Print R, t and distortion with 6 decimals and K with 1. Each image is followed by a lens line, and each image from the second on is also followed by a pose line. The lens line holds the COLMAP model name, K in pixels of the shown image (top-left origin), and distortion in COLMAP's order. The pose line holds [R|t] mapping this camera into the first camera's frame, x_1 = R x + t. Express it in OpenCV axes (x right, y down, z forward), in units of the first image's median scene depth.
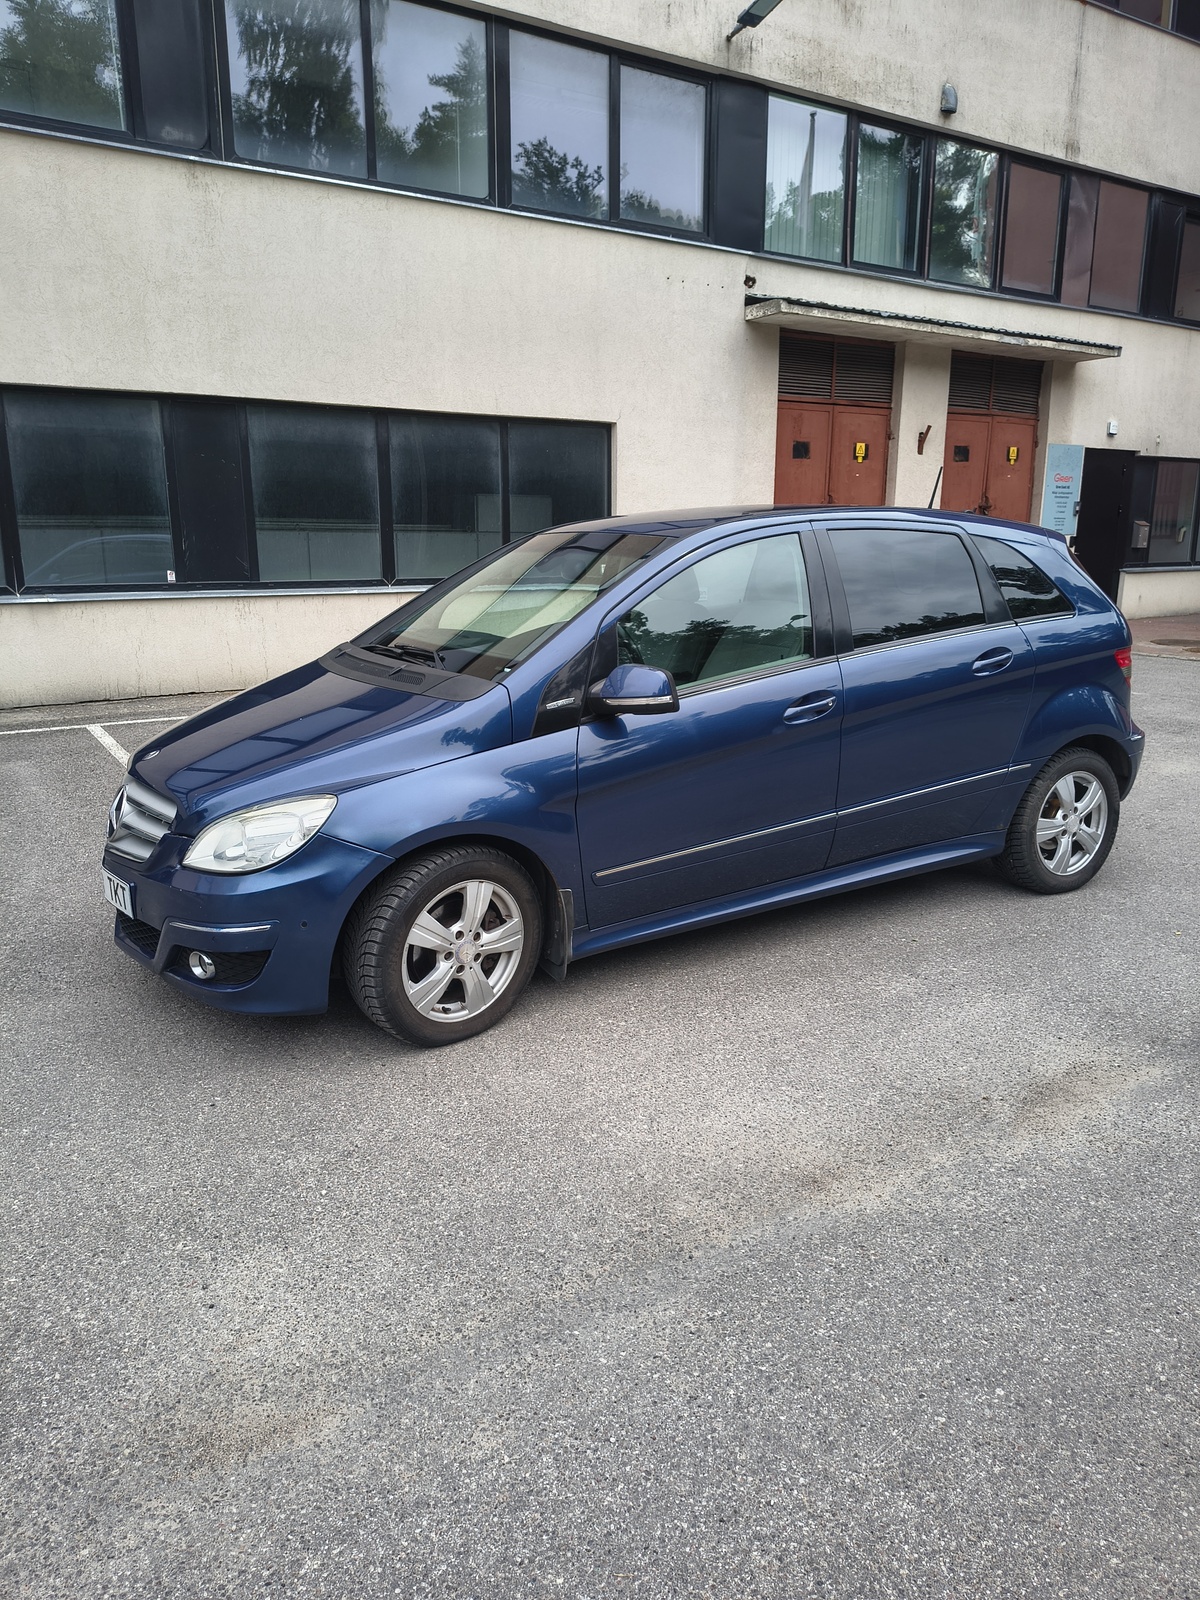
lens RADIAL K [[1138.7, 0, 579.4], [0, 1138.7, 796.2], [0, 0, 1]] dist [-0.000634, -0.004949]
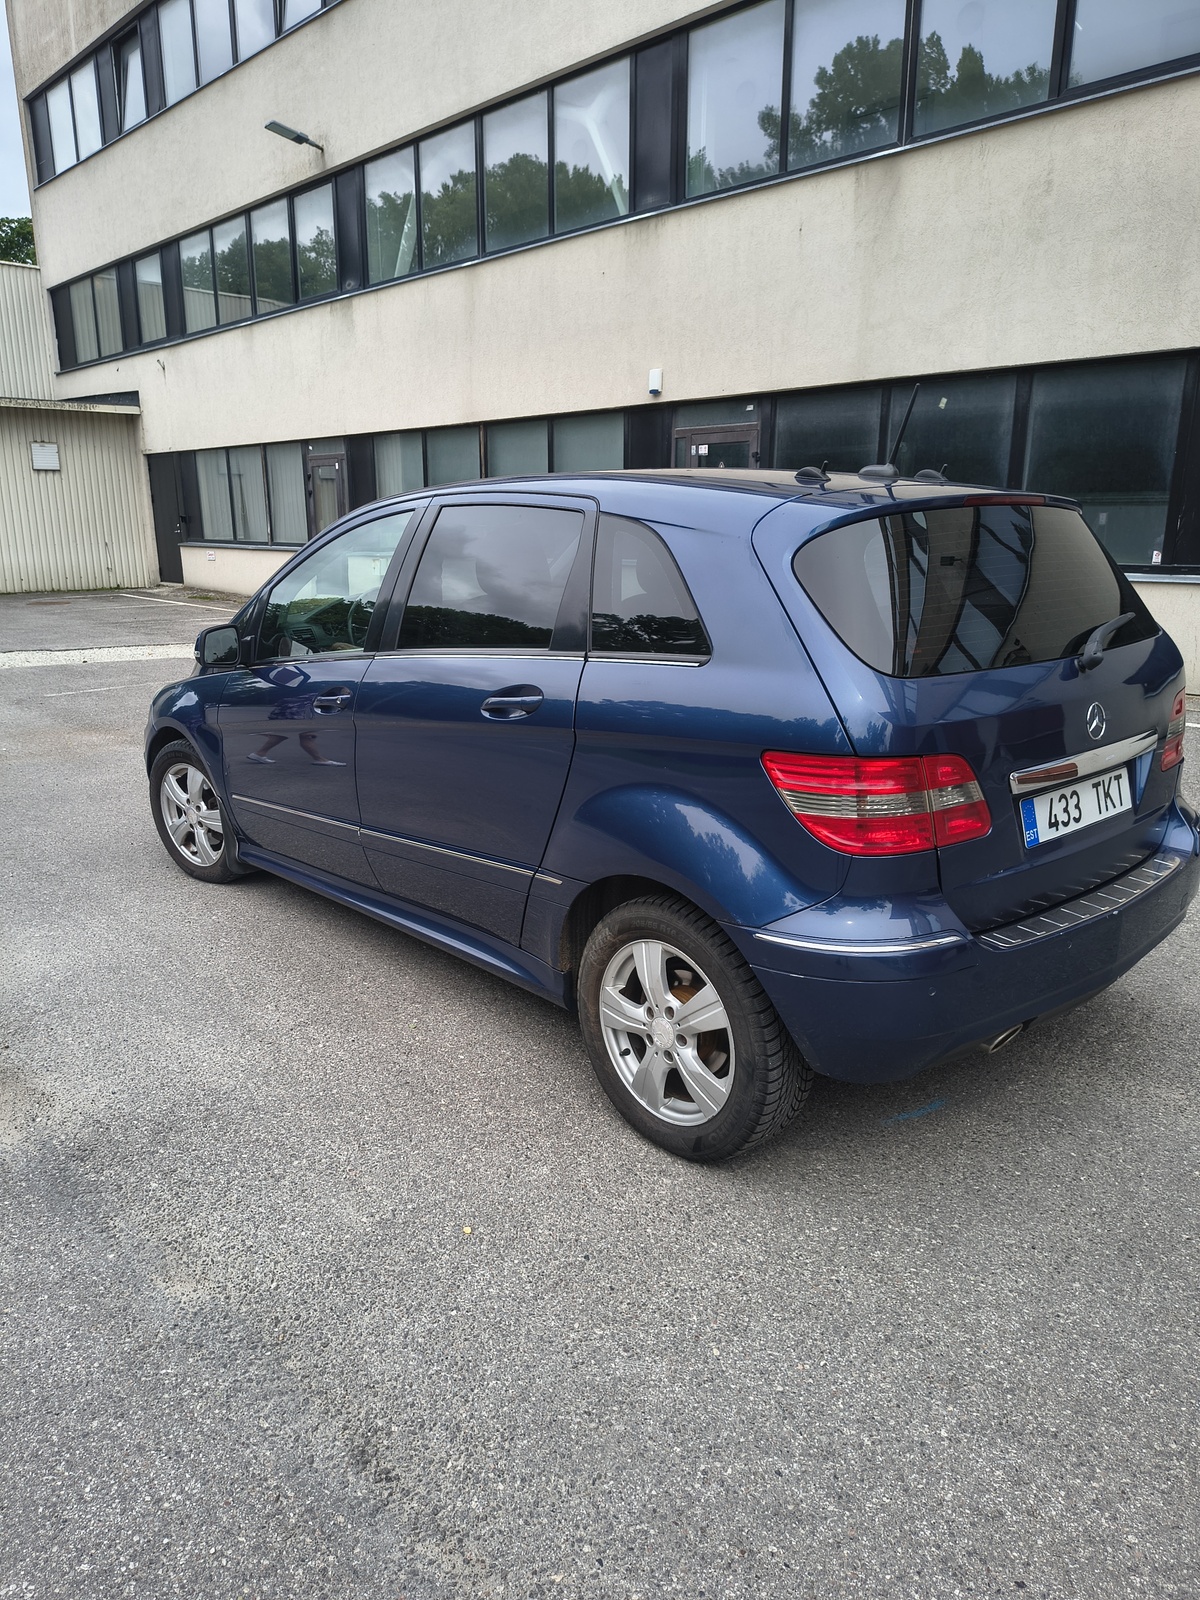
lens RADIAL K [[1154.1, 0, 600.0], [0, 1154.1, 800.0], [0, 0, 1]] dist [-0.001882, 0.008102]
pose [[0.173344, 0.236067, -0.956151, 1.182197], [-0.215965, 0.956330, 0.196958, -0.237430], [0.960891, 0.172353, 0.216756, 1.041330]]
